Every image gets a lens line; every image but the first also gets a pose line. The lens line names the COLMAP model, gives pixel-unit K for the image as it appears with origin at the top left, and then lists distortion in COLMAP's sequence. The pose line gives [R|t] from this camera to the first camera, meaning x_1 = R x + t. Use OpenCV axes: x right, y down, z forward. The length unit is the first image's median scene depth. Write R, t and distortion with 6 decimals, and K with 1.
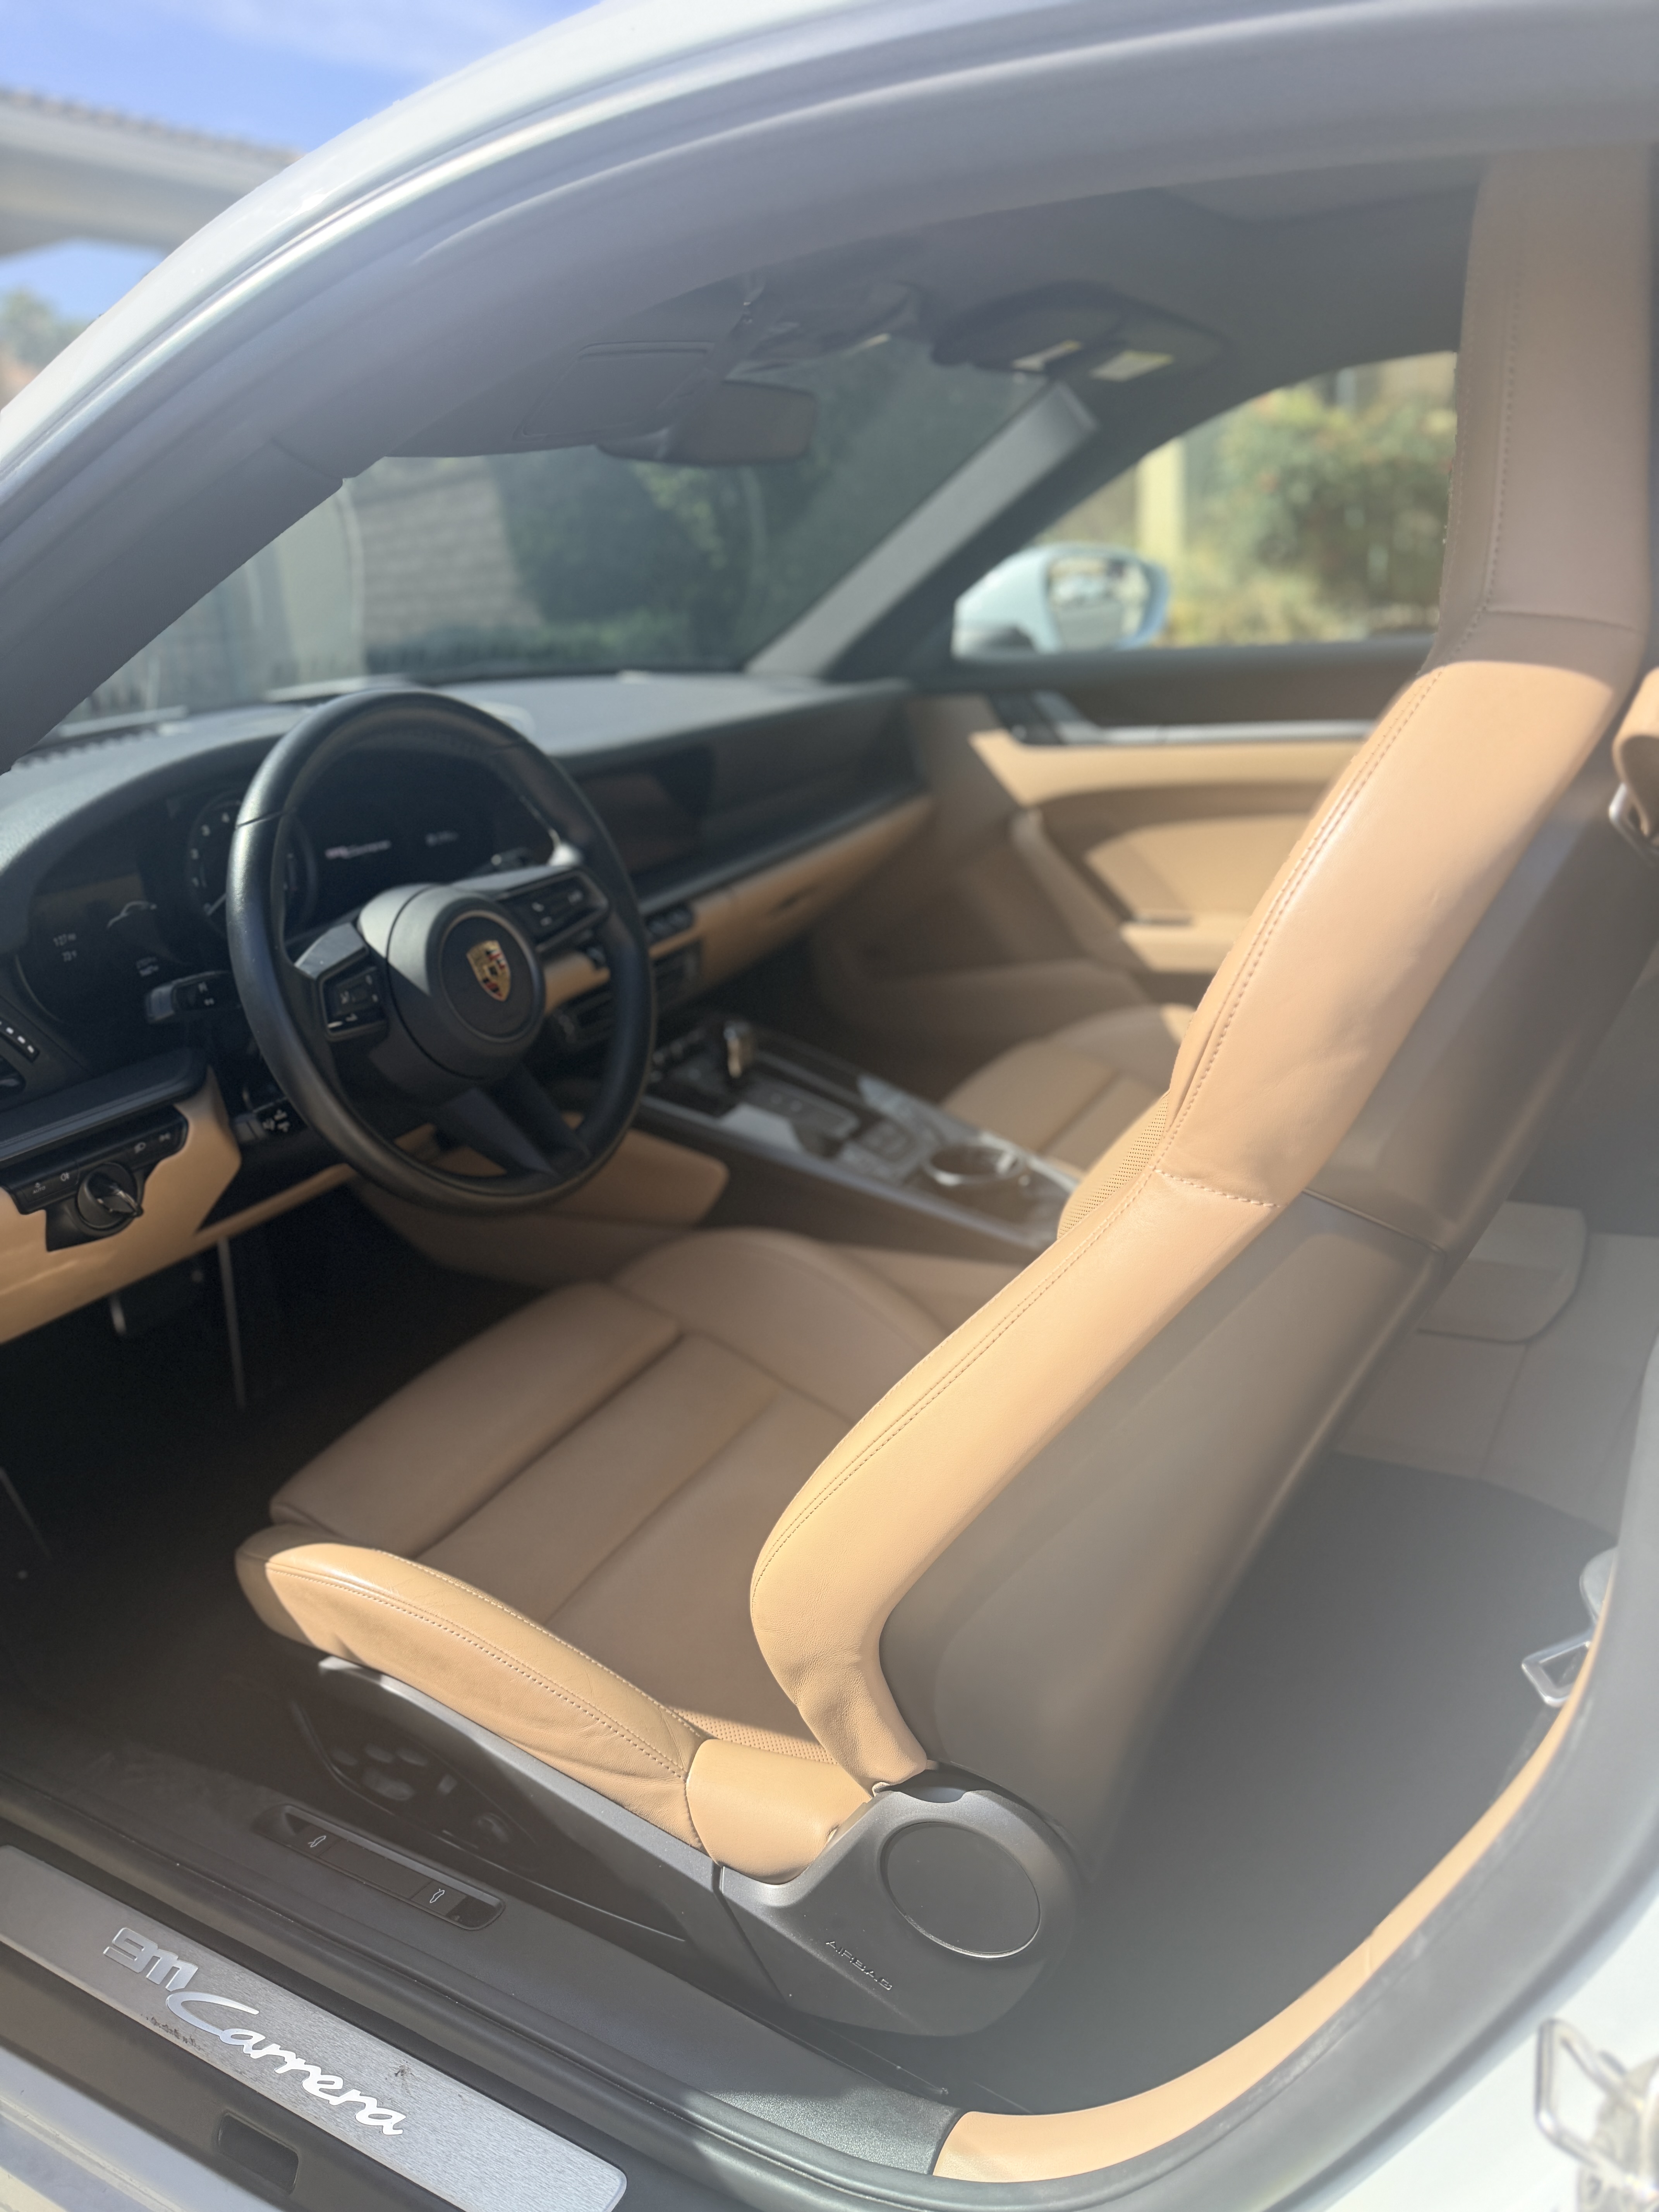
lens RADIAL K [[1620.9, 0, 719.6], [0, 1620.9, 1105.2], [0, 0, 1]] dist [-0.043309, -0.000443]
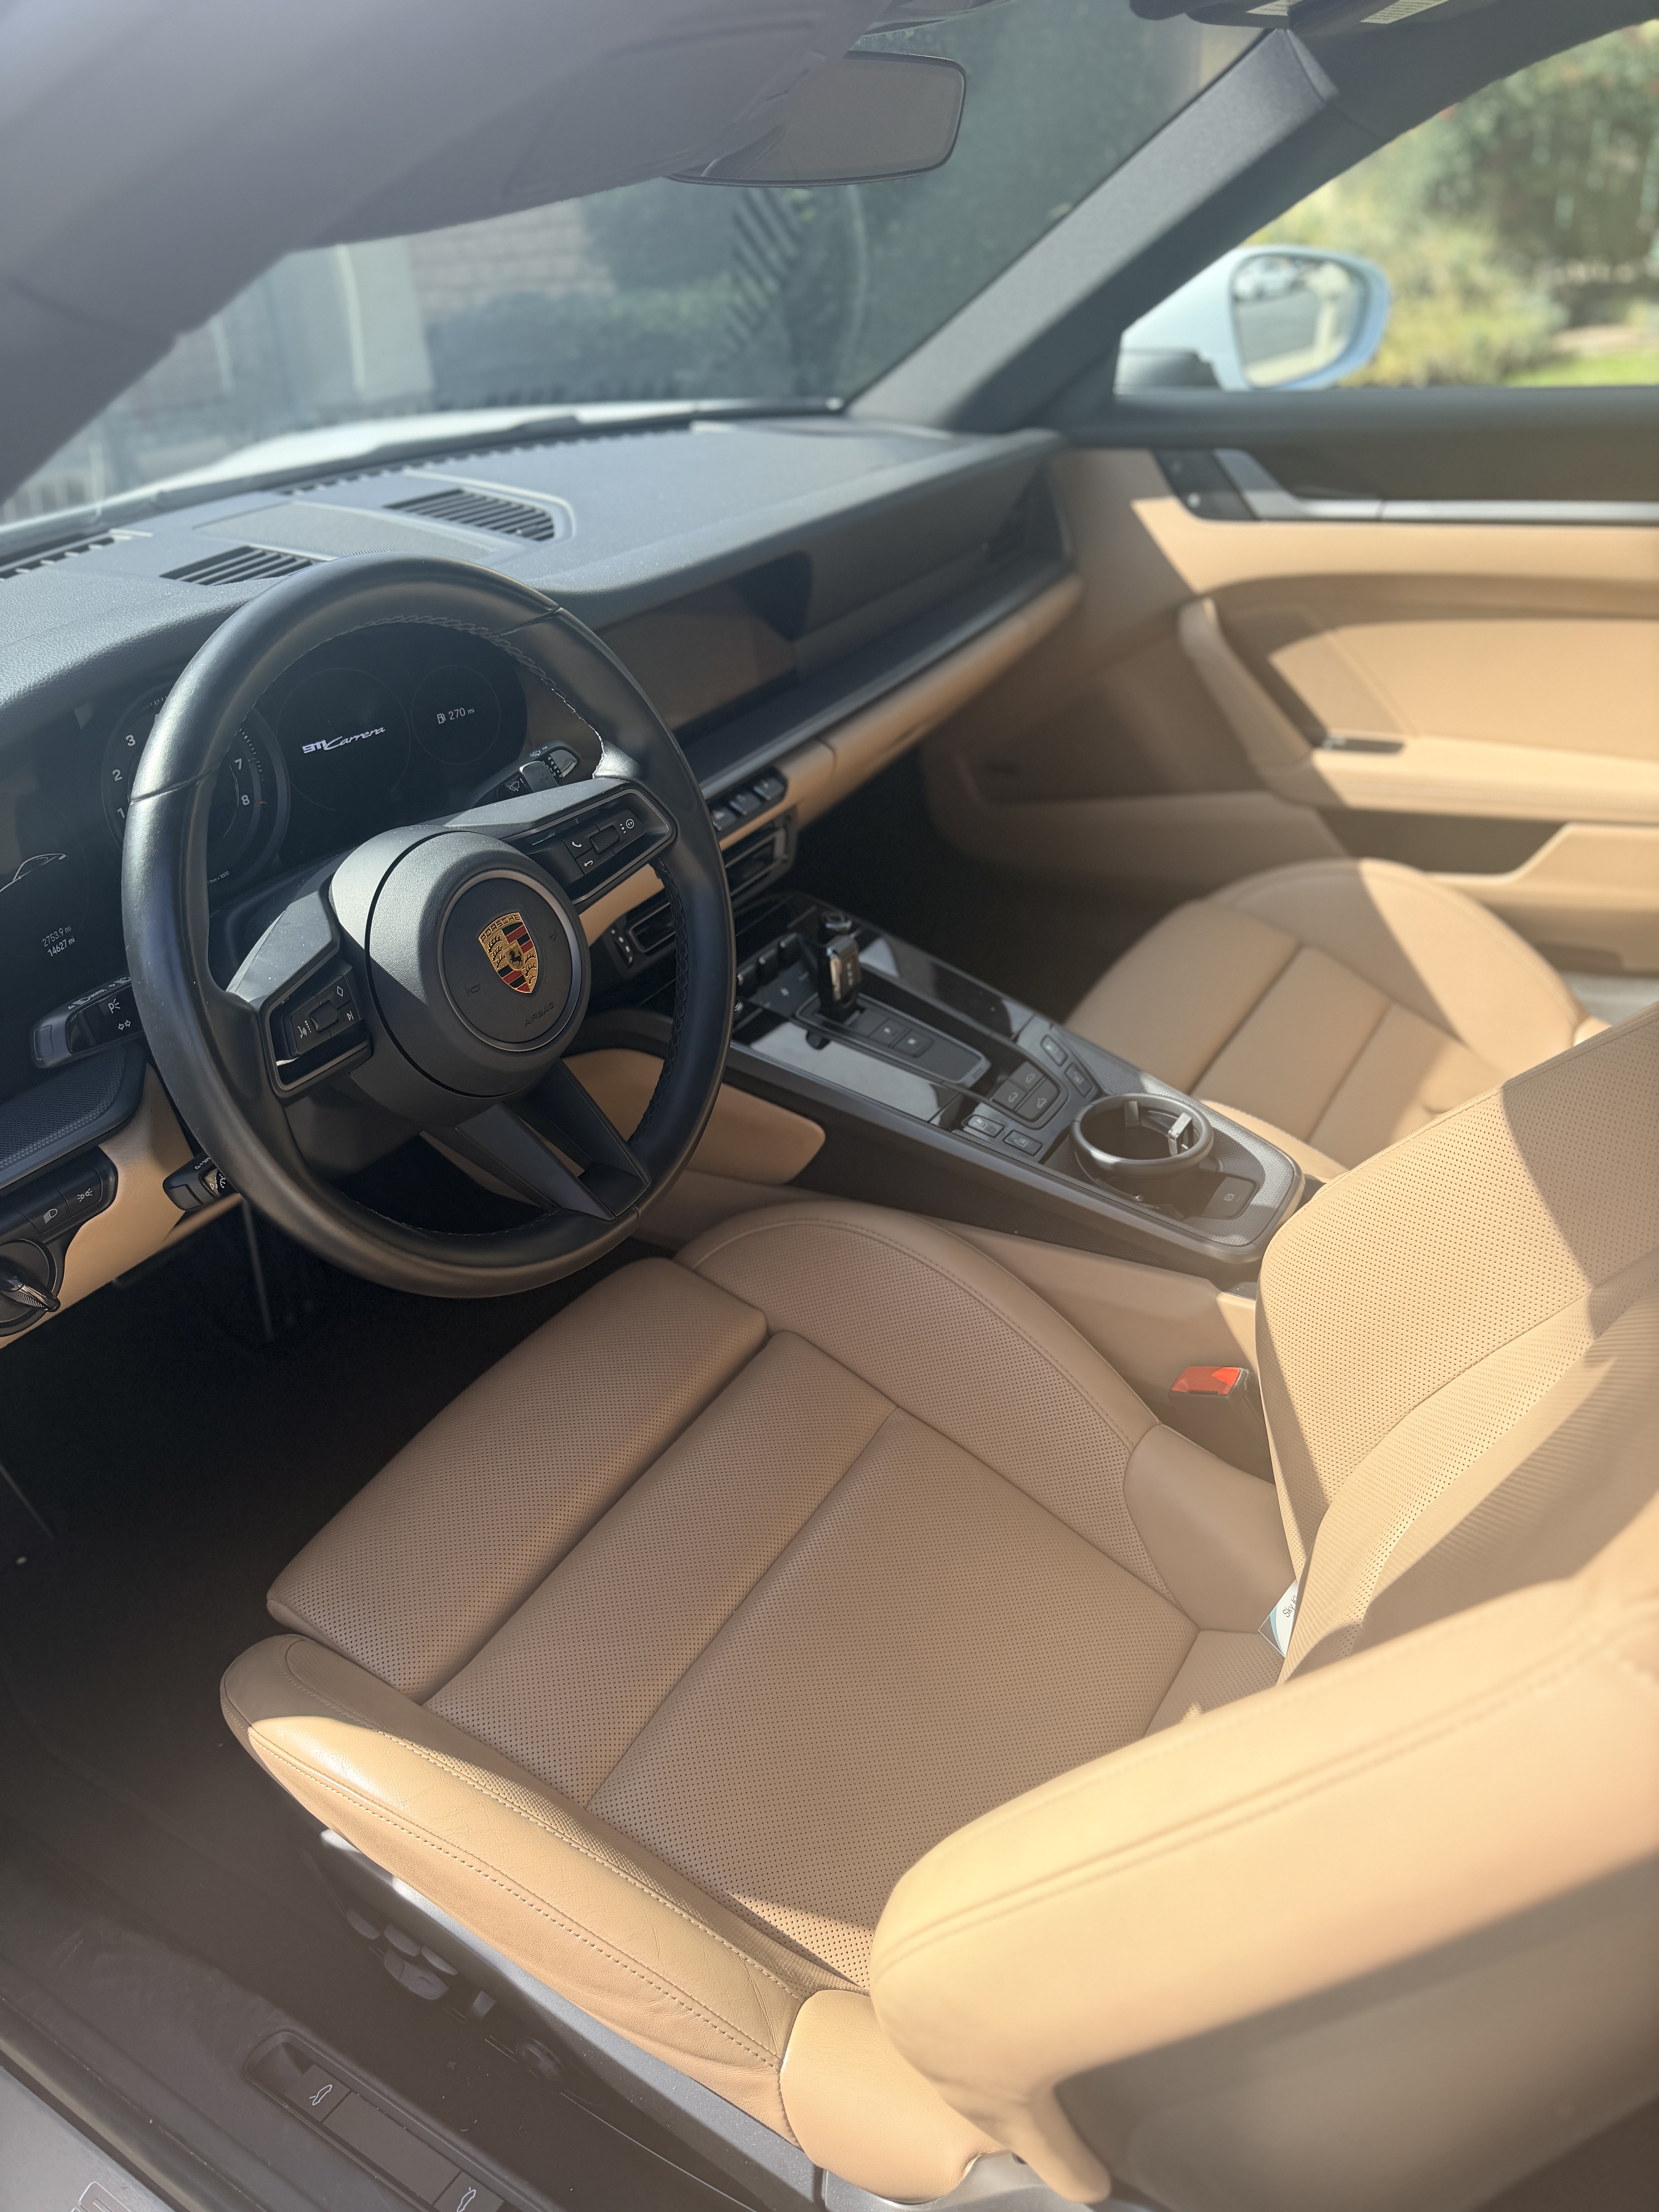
lens RADIAL K [[1620.9, 0, 719.6], [0, 1620.9, 1105.2], [0, 0, 1]] dist [-0.043309, -0.000443]
pose [[0.998683, 0.002618, -0.051229, -0.008988], [0.007079, 0.982109, 0.188181, -0.139946], [0.050805, -0.188295, 0.980797, 0.250746]]
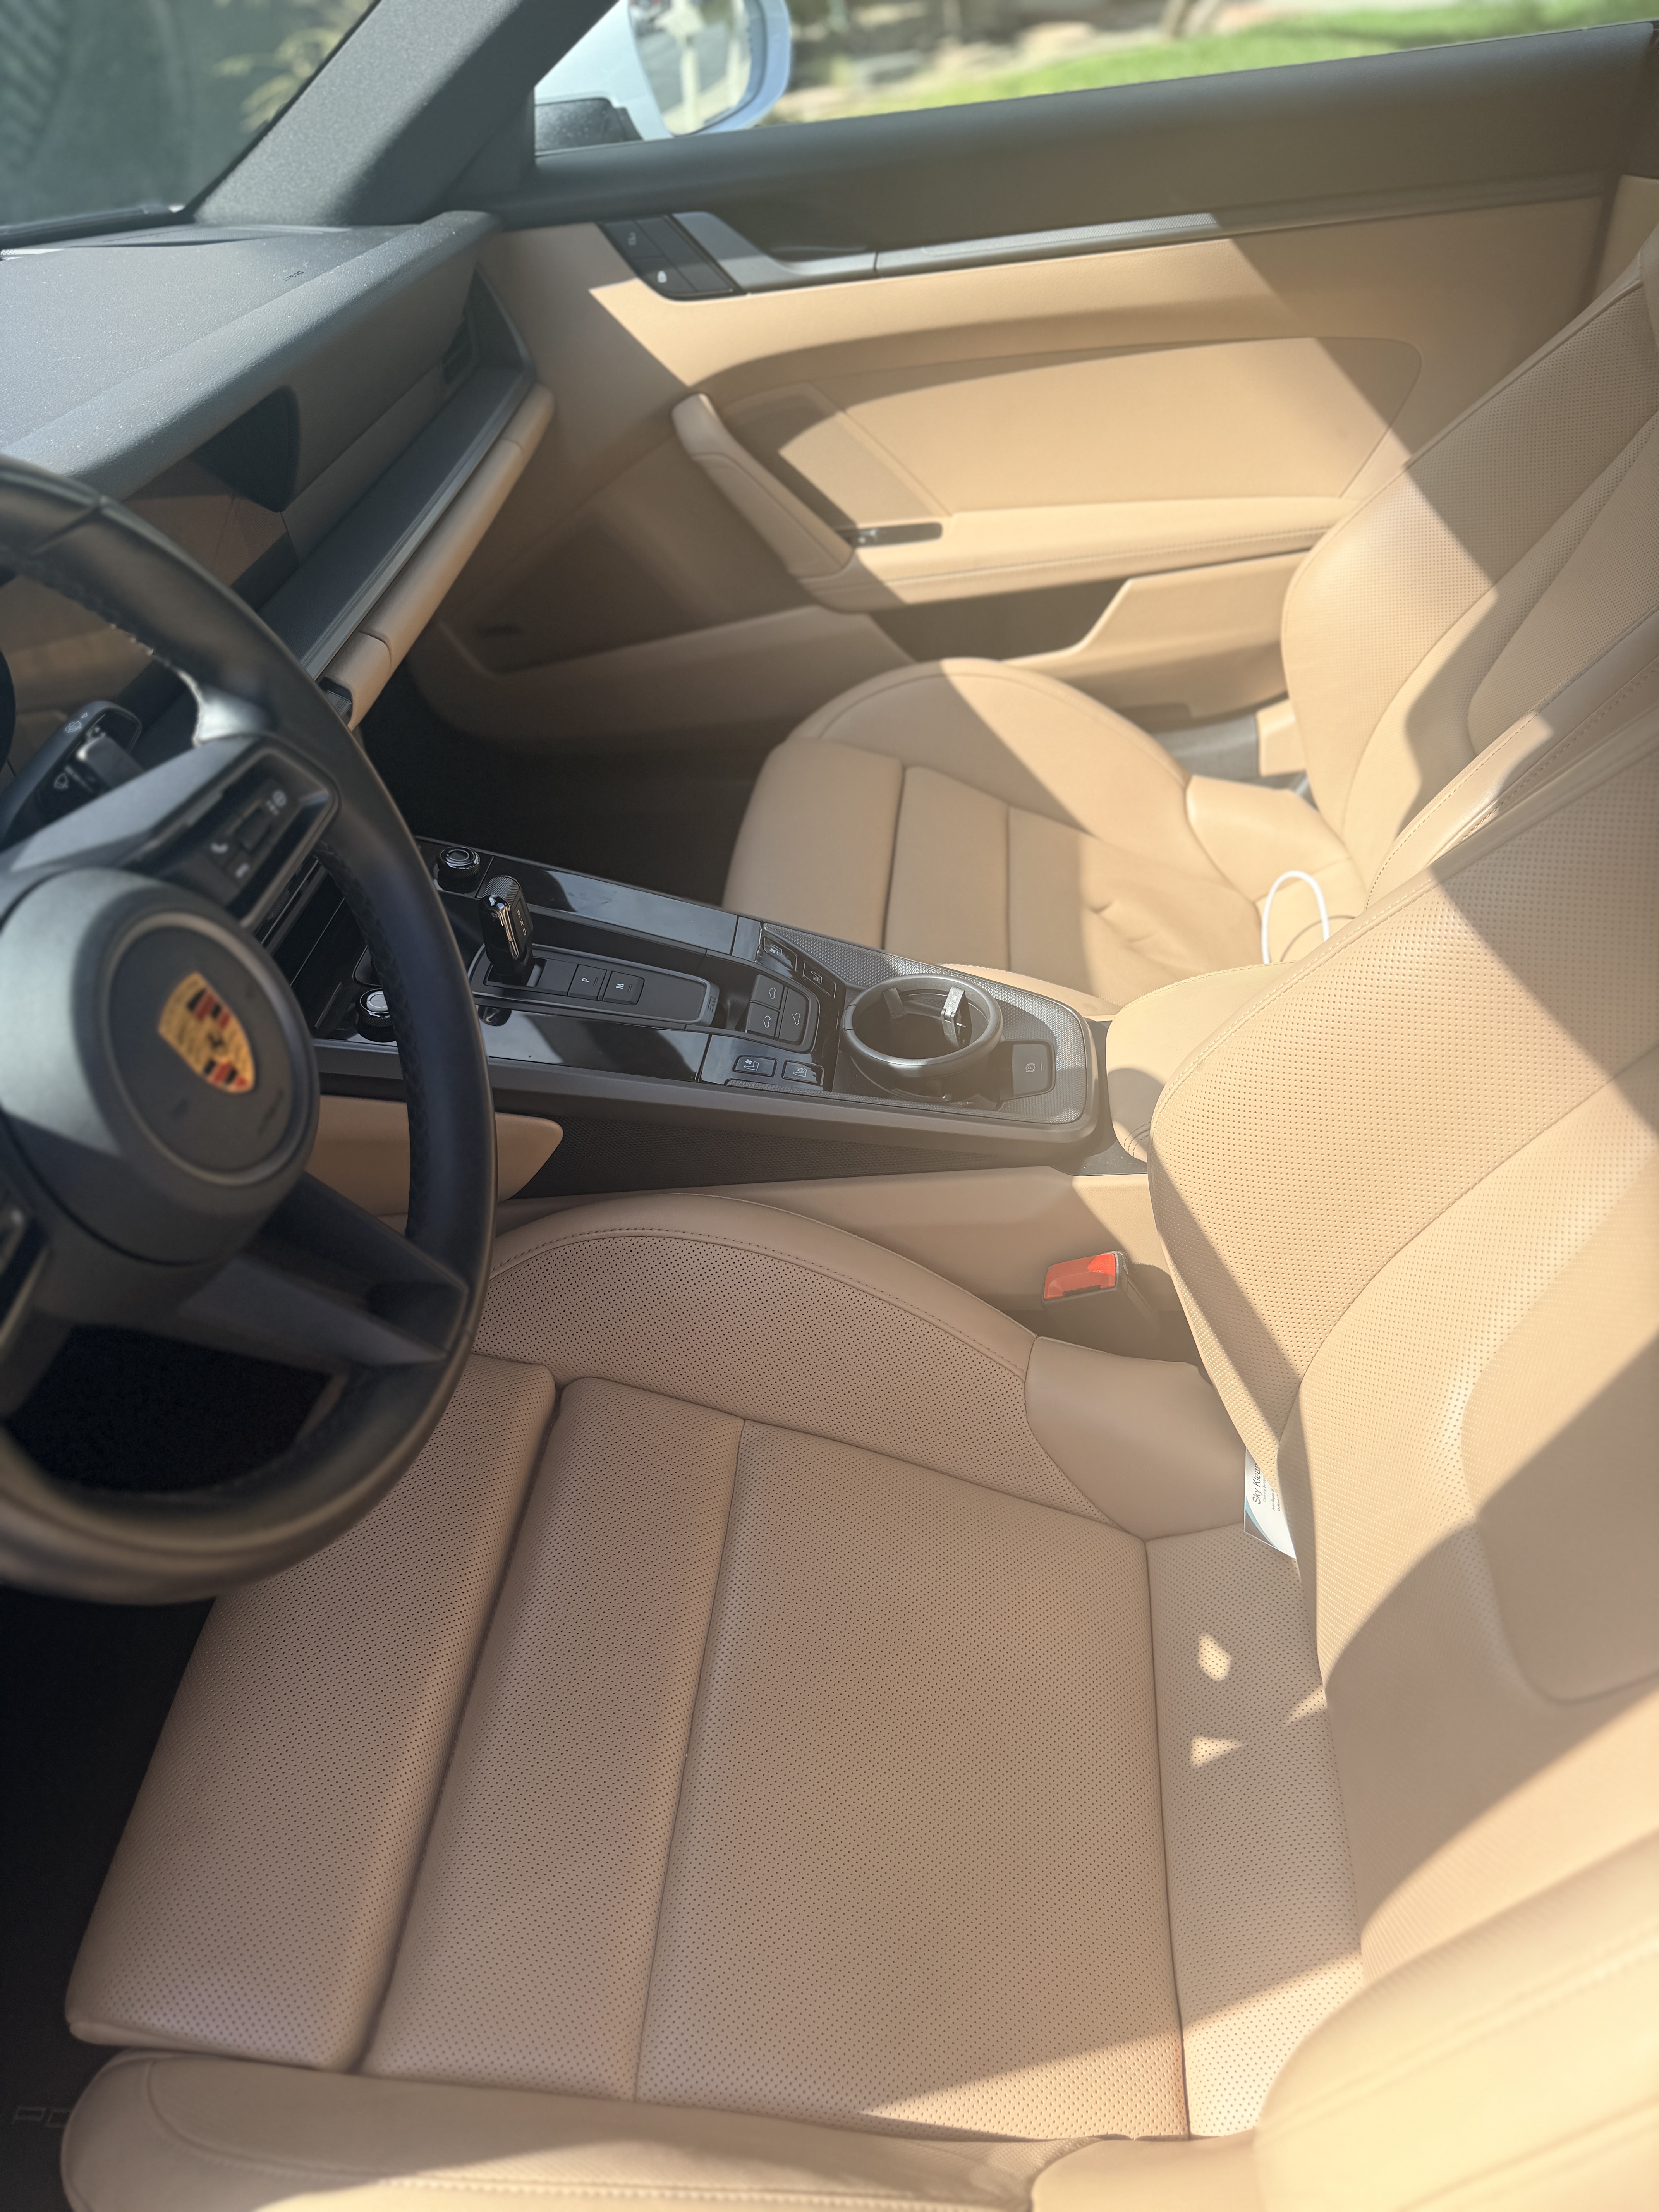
lens RADIAL K [[1633.3, 0, 819.6], [0, 1633.3, 1120.6], [0, 0, 1]] dist [0.001325, -0.062463]
pose [[0.897129, -0.285439, 0.337171, -0.135595], [0.177206, 0.931653, 0.317208, -0.165756], [-0.404670, -0.224828, 0.886394, 0.451401]]
